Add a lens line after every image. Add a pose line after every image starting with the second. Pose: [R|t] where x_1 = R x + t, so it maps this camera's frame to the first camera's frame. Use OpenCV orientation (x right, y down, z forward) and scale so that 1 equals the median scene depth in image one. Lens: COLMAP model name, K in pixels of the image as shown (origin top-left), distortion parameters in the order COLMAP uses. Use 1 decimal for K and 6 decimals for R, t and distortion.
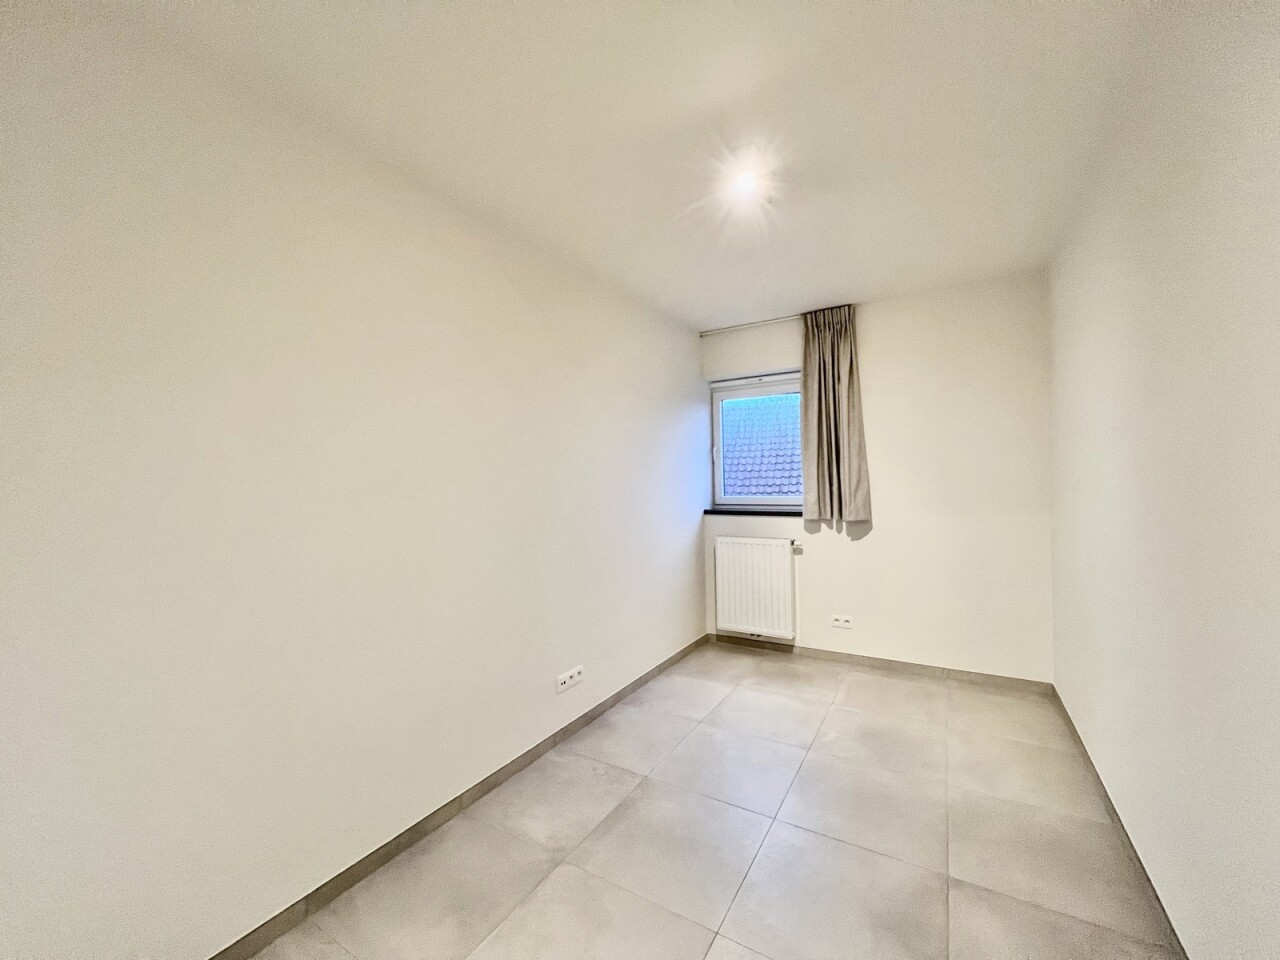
lens RADIAL K [[514.8, 0, 639.8], [0, 514.8, 478.1], [0, 0, 1]] dist [0.000591, 0.000086]
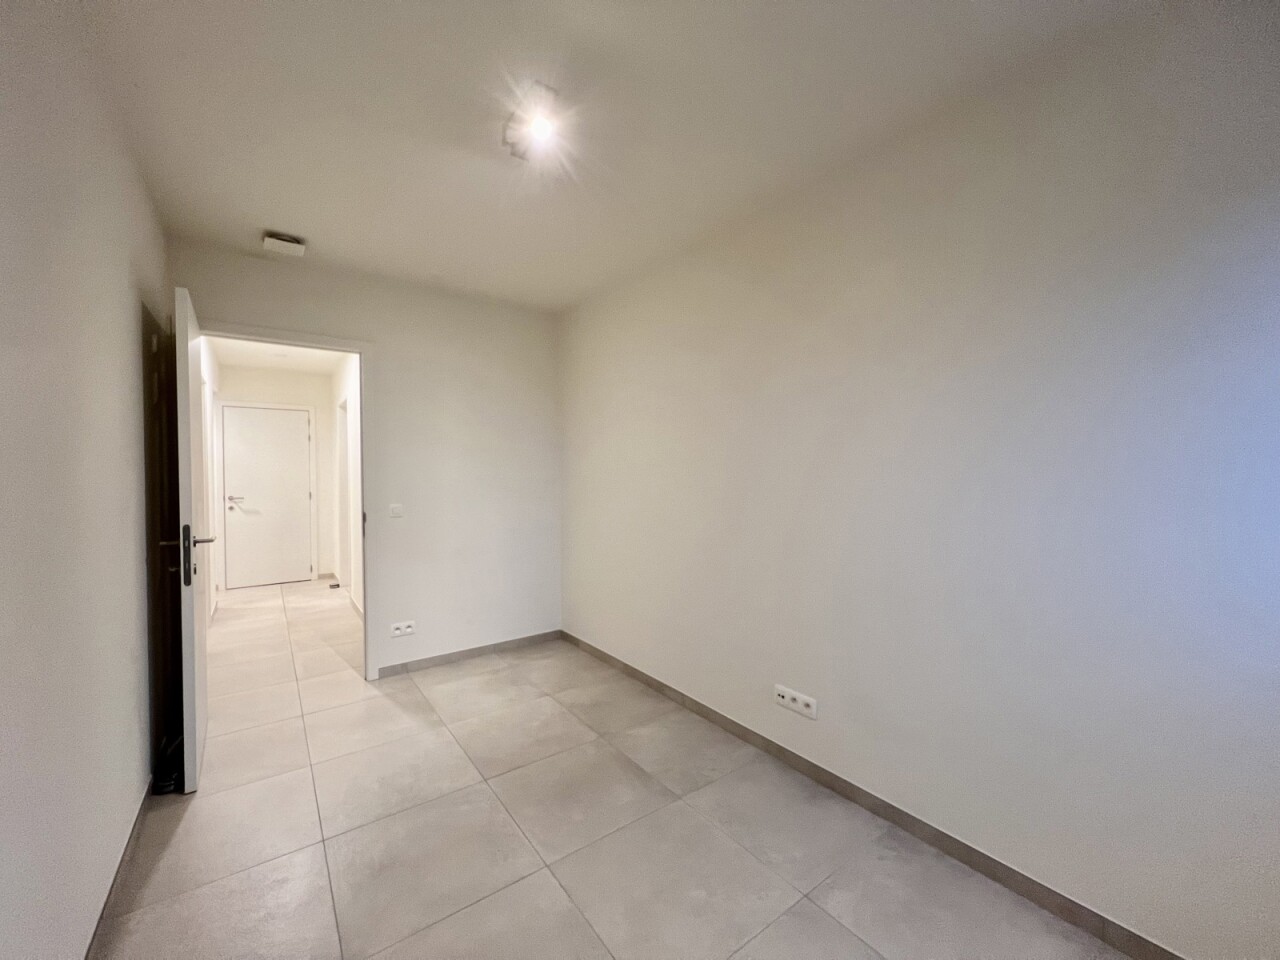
lens RADIAL K [[509.0, 0, 641.2], [0, 509.0, 480.8], [0, 0, 1]] dist [0.001341, 0.000100]
pose [[-0.390107, 0.029792, -0.920287, 0.825764], [0.016277, 0.999543, 0.025458, 0.011569], [0.920626, -0.005048, -0.390414, 1.278900]]
